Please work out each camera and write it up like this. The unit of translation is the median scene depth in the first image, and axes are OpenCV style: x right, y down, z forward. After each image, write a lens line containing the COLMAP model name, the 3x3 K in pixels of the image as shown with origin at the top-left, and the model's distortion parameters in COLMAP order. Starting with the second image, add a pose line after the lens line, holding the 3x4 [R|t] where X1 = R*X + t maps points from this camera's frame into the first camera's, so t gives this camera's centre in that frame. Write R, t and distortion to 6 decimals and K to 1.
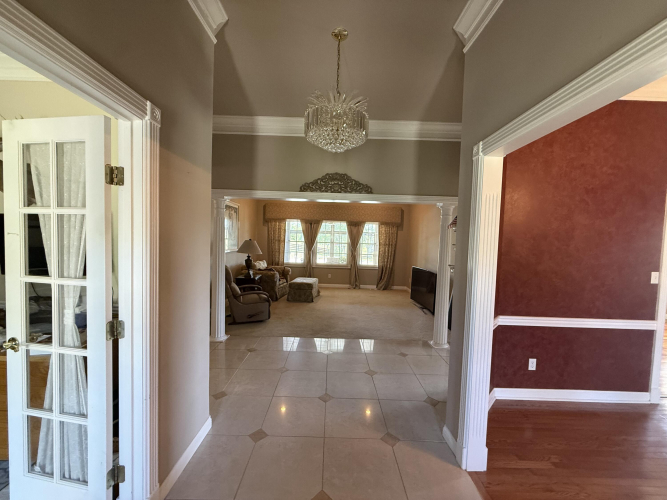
lens RADIAL K [[268.4, 0, 332.1], [0, 268.4, 248.0], [0, 0, 1]] dist [0.011485, 0.000471]
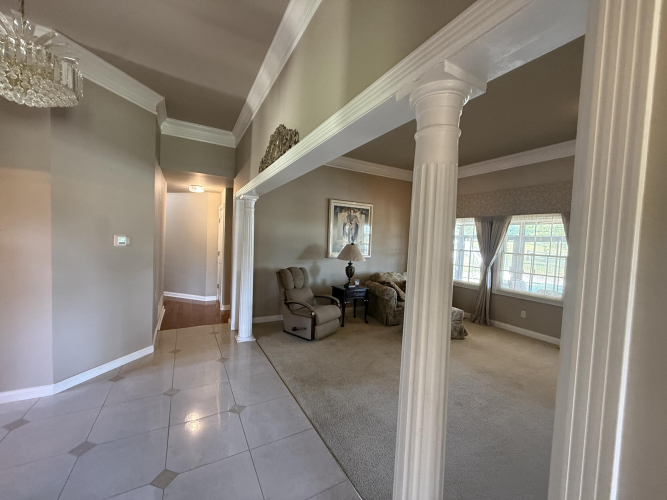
lens RADIAL K [[268.4, 0, 331.8], [0, 268.4, 252.9], [0, 0, 1]] dist [0.011485, 0.000471]
pose [[0.482383, 0.037862, -0.875142, 0.293597], [-0.061583, 0.998059, 0.009235, -0.004912], [0.873793, 0.049439, 0.483778, 0.384422]]
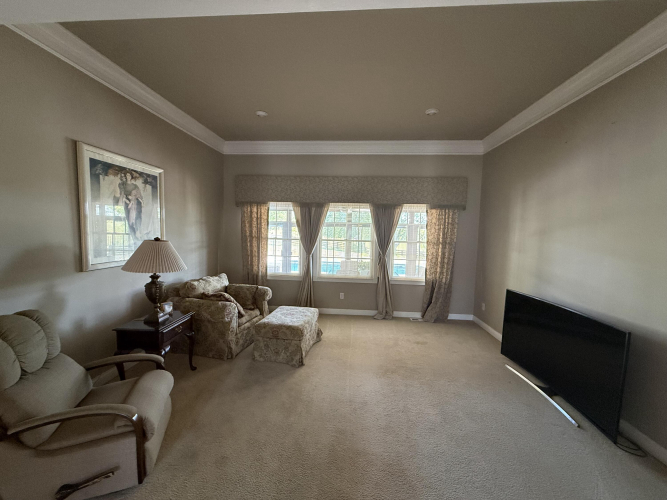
lens RADIAL K [[268.4, 0, 331.3], [0, 268.4, 249.6], [0, 0, 1]] dist [0.011485, 0.000471]
pose [[0.996879, -0.001153, -0.078932, 0.014837], [0.003529, 0.999545, 0.029968, -0.018885], [0.078861, -0.030153, 0.996429, 0.412974]]
